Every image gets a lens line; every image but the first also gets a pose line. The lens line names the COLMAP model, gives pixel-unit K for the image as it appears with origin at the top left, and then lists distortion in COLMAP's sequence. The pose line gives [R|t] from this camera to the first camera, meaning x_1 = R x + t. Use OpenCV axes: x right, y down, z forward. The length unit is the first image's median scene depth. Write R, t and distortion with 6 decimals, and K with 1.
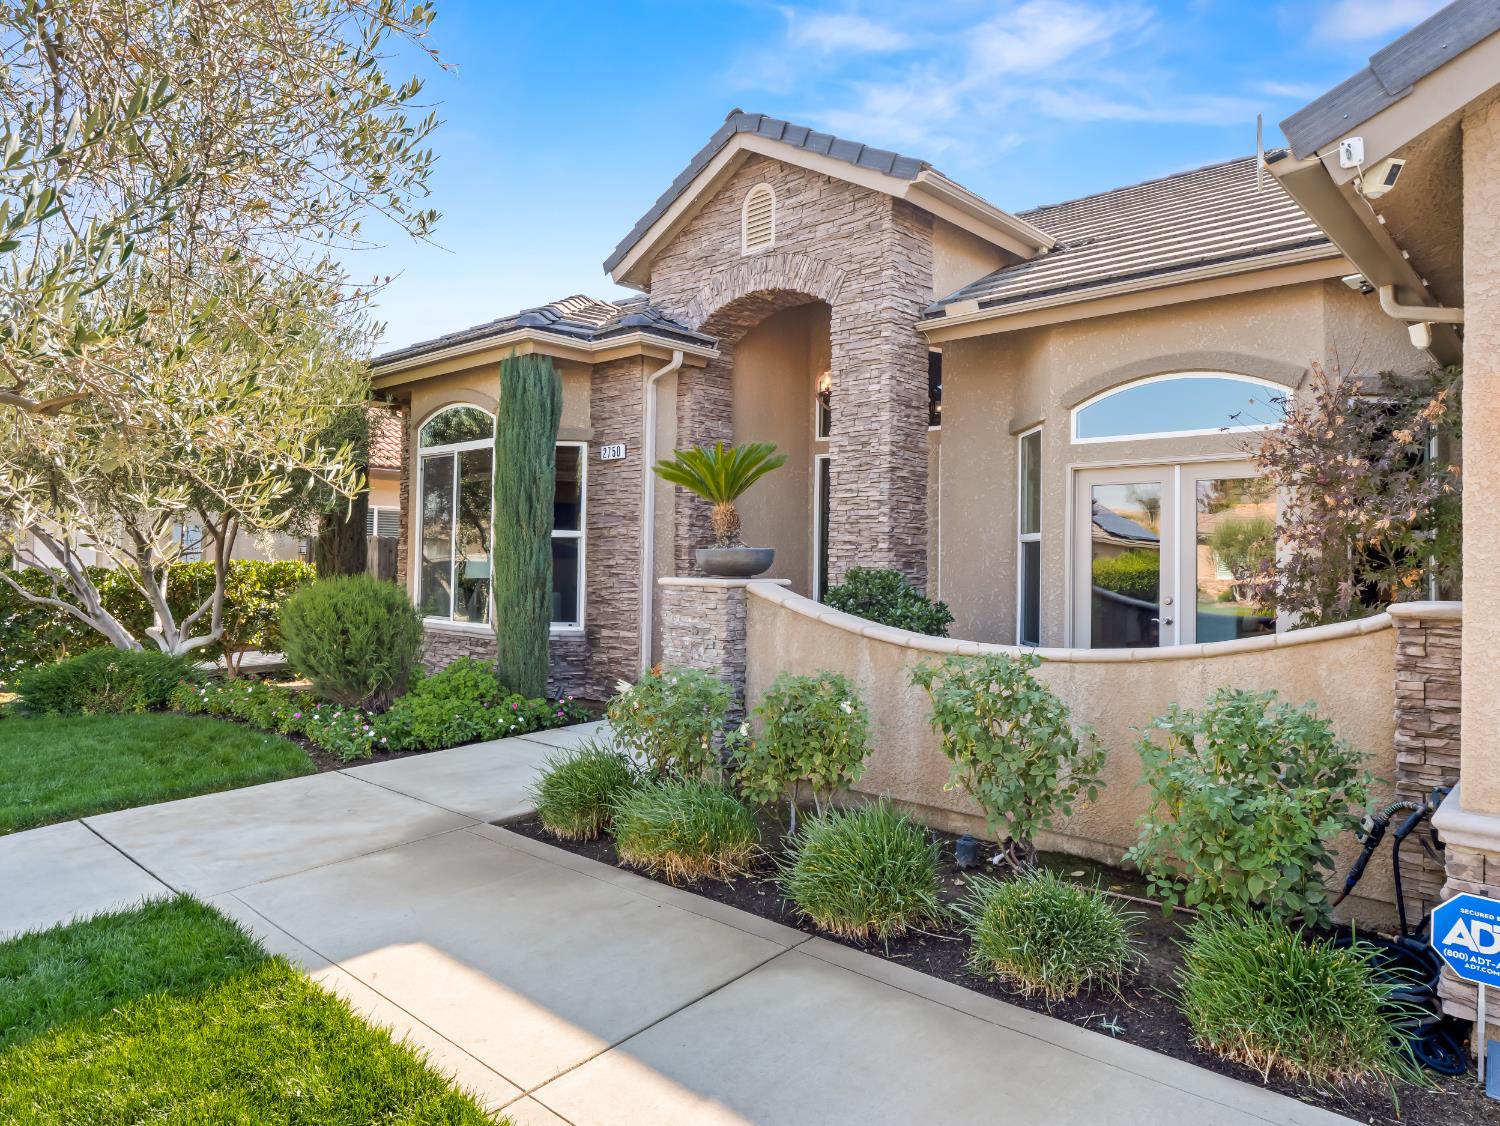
lens RADIAL K [[941.6, 0, 759.6], [0, 941.6, 555.7], [0, 0, 1]] dist [-0.002295, -0.002043]
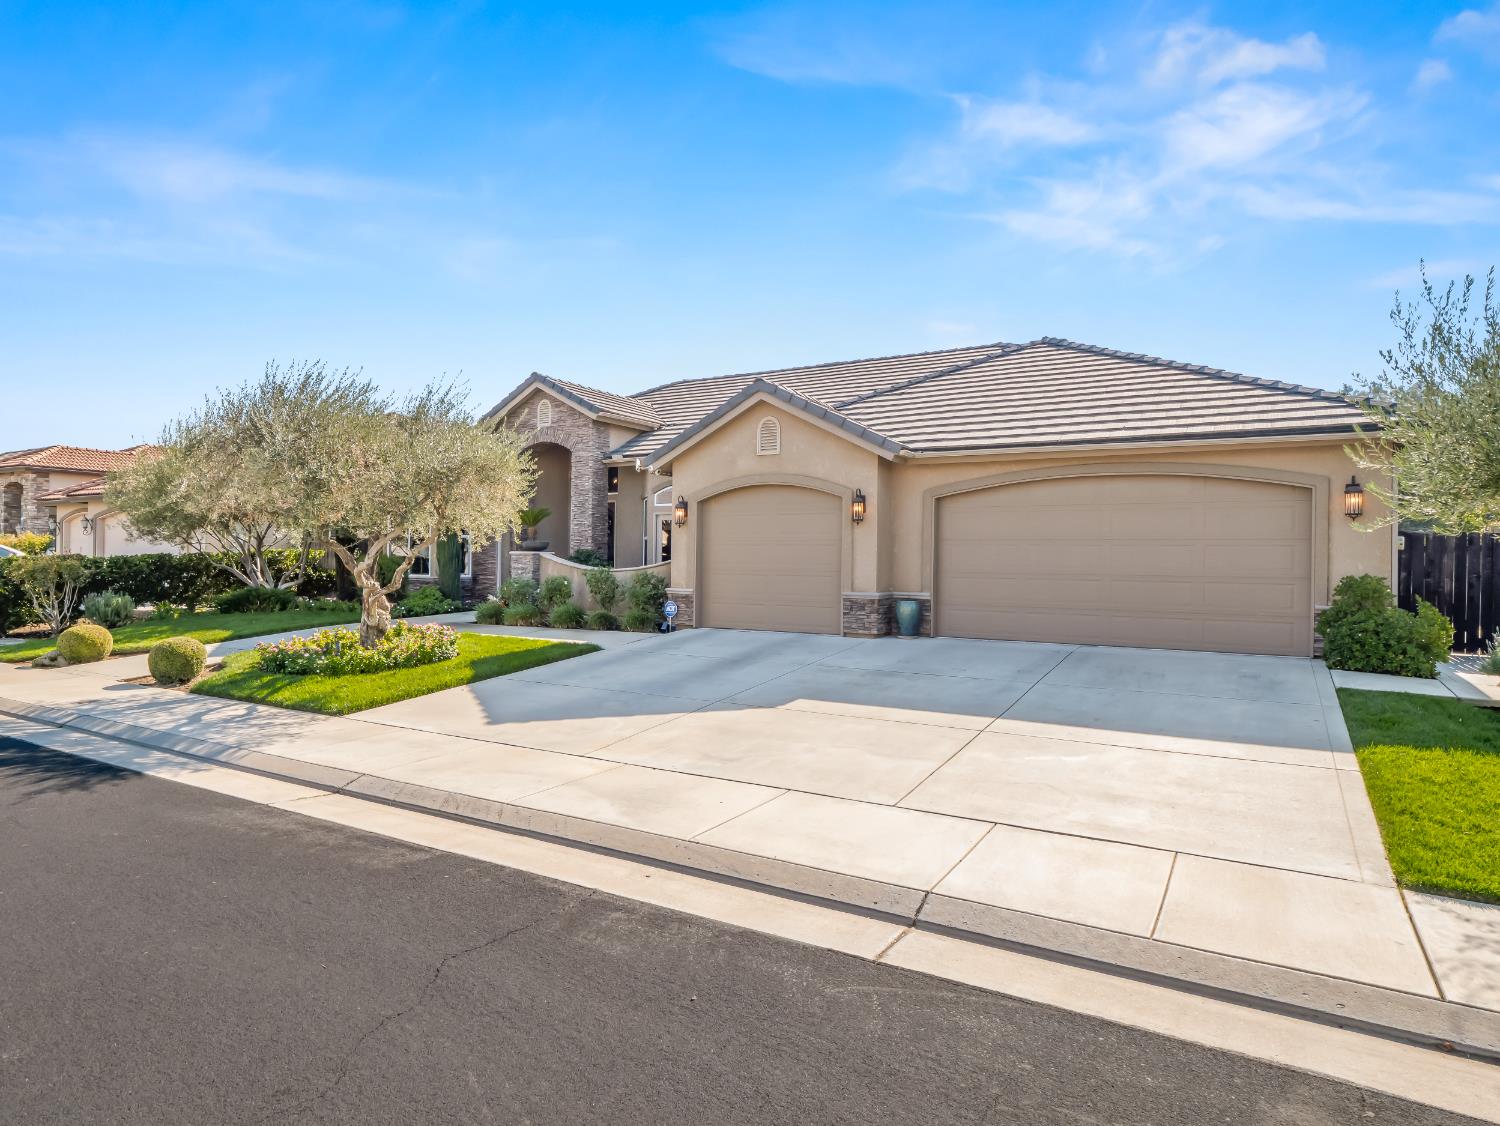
lens RADIAL K [[884.8, 0, 742.0], [0, 884.8, 554.8], [0, 0, 1]] dist [-0.005014, -0.001626]
pose [[0.979174, -0.005536, 0.202947, 0.037756], [0.004684, 0.999978, 0.004680, 0.019597], [-0.202969, -0.003631, 0.979179, -1.581816]]
